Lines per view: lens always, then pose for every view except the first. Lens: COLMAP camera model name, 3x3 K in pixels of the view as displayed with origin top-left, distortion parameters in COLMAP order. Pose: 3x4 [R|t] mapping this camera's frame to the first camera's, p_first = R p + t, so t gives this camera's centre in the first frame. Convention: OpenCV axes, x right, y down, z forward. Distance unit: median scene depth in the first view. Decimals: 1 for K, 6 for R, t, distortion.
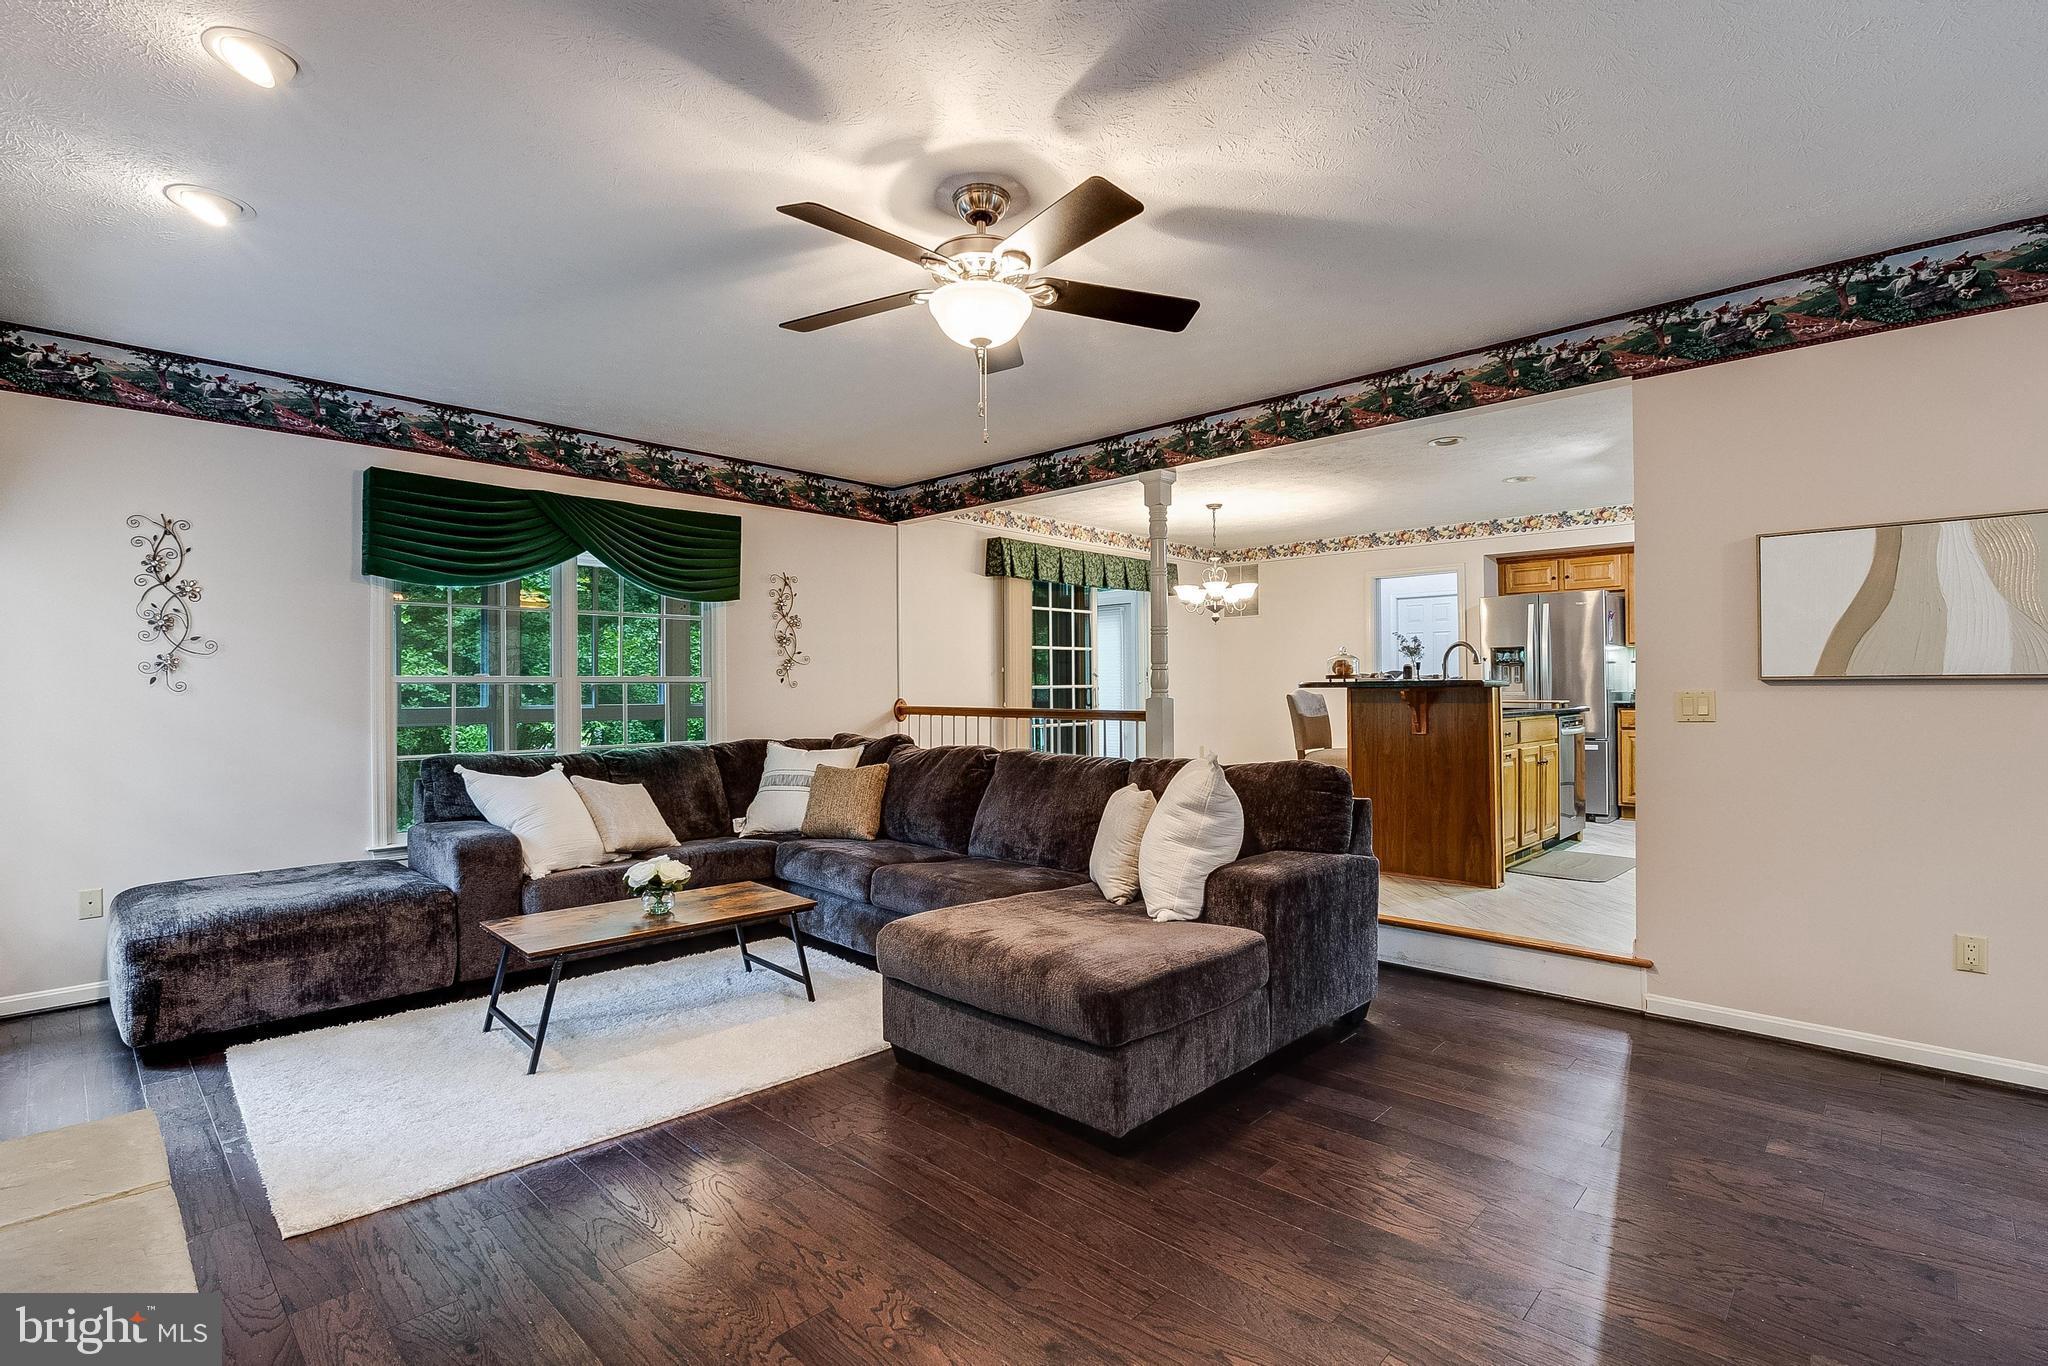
lens RADIAL K [[940.2, 0, 1036.1], [0, 940.2, 681.1], [0, 0, 1]] dist [-0.025038, 0.001385]
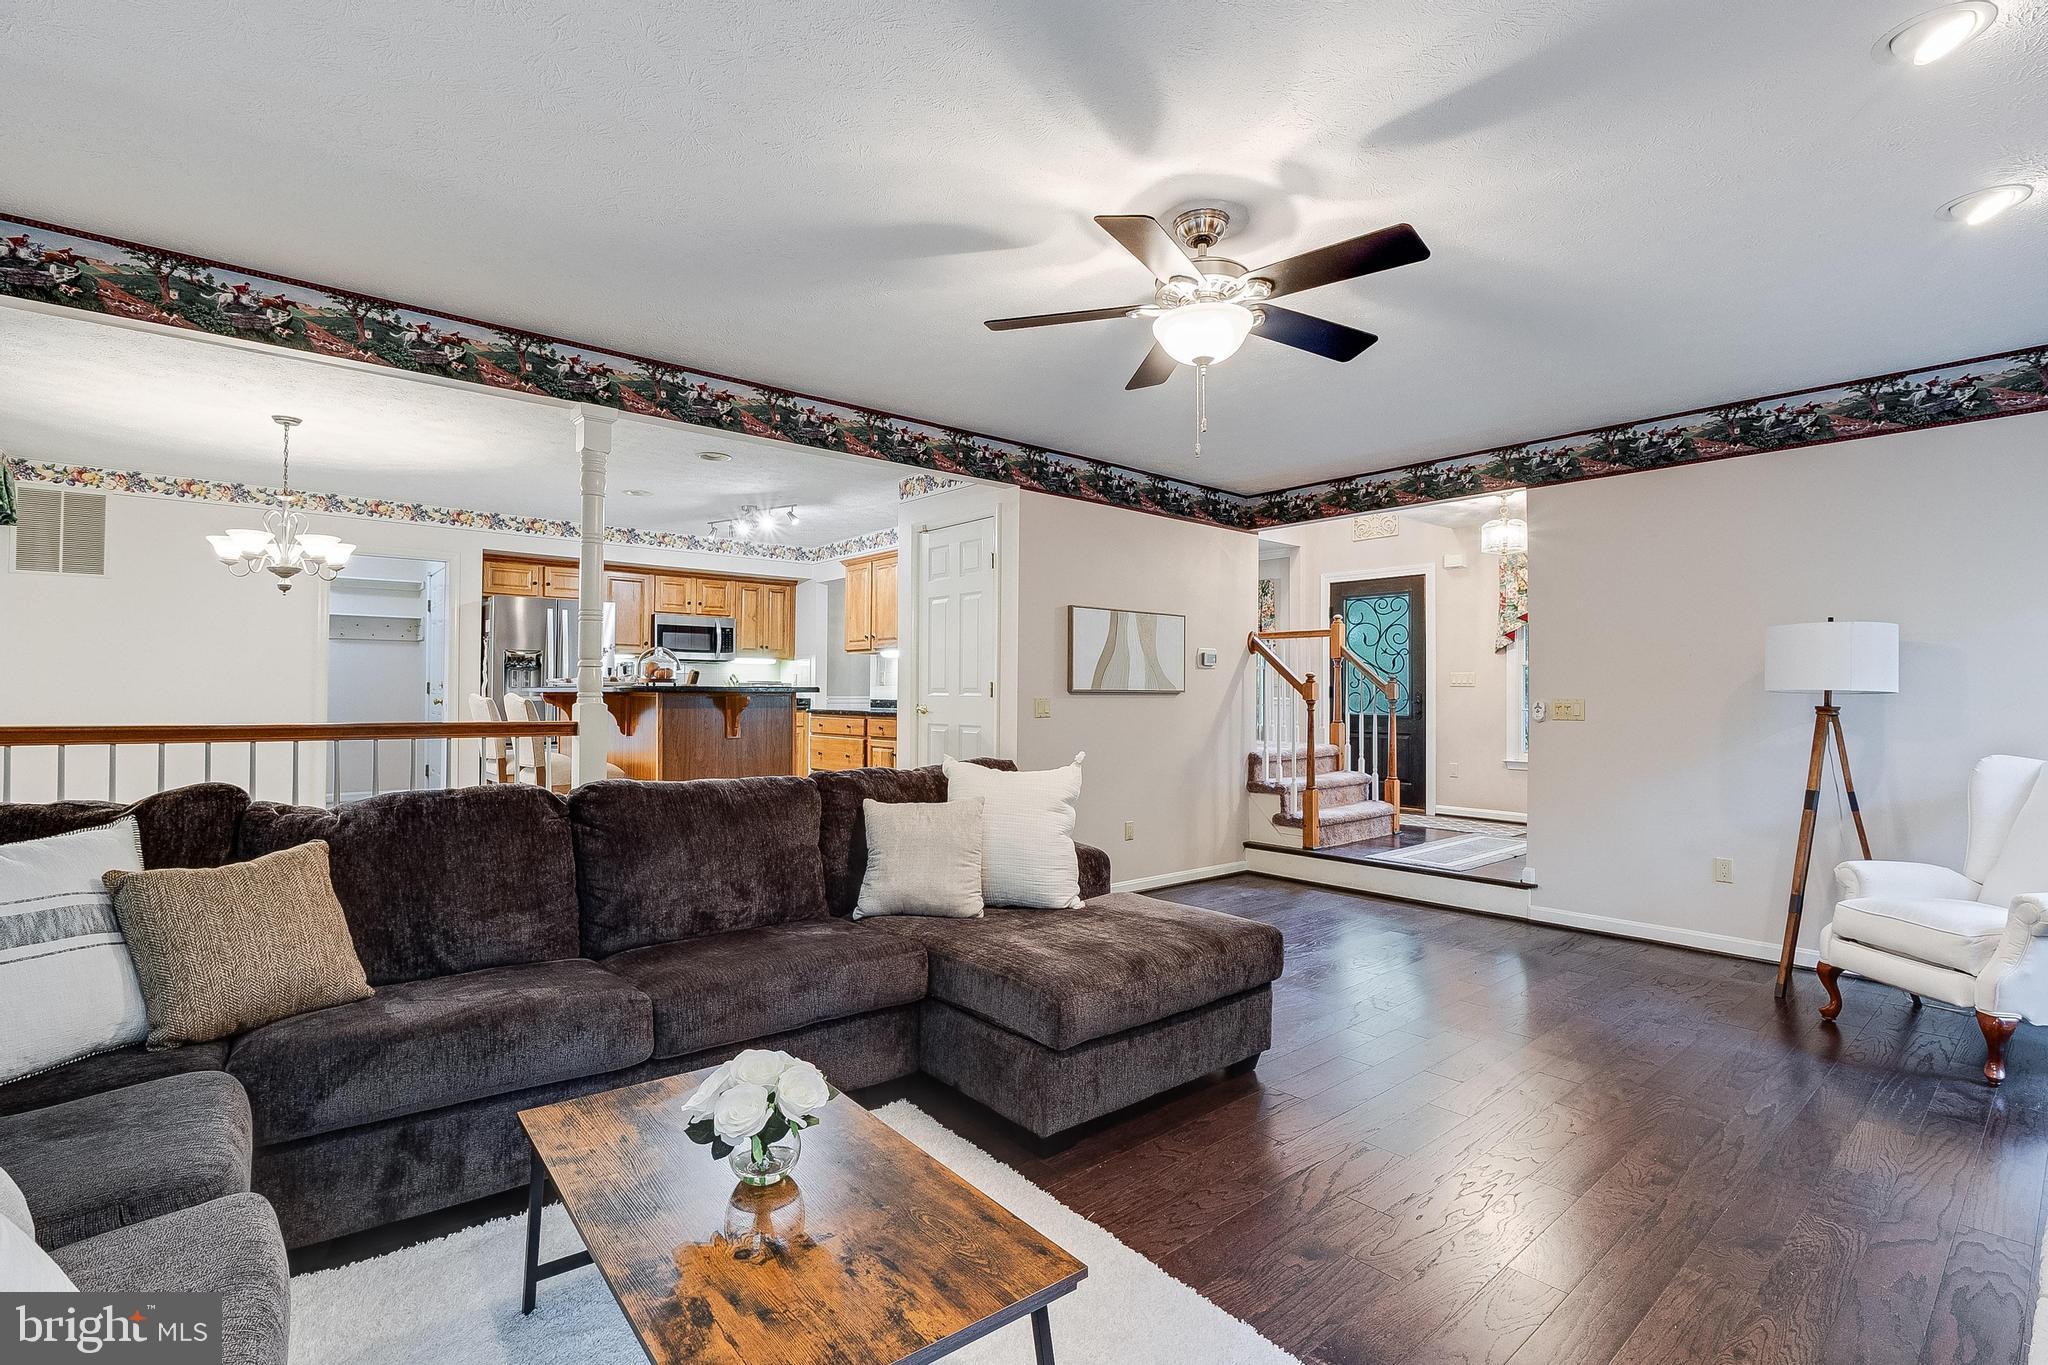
lens RADIAL K [[940.2, 0, 1025.1], [0, 940.2, 694.4], [0, 0, 1]] dist [-0.025038, 0.001385]
pose [[0.106588, 0.004880, 0.994291, -0.953211], [-0.015988, 0.999867, -0.003193, 0.009481], [-0.994175, -0.015557, 0.106652, 0.931836]]
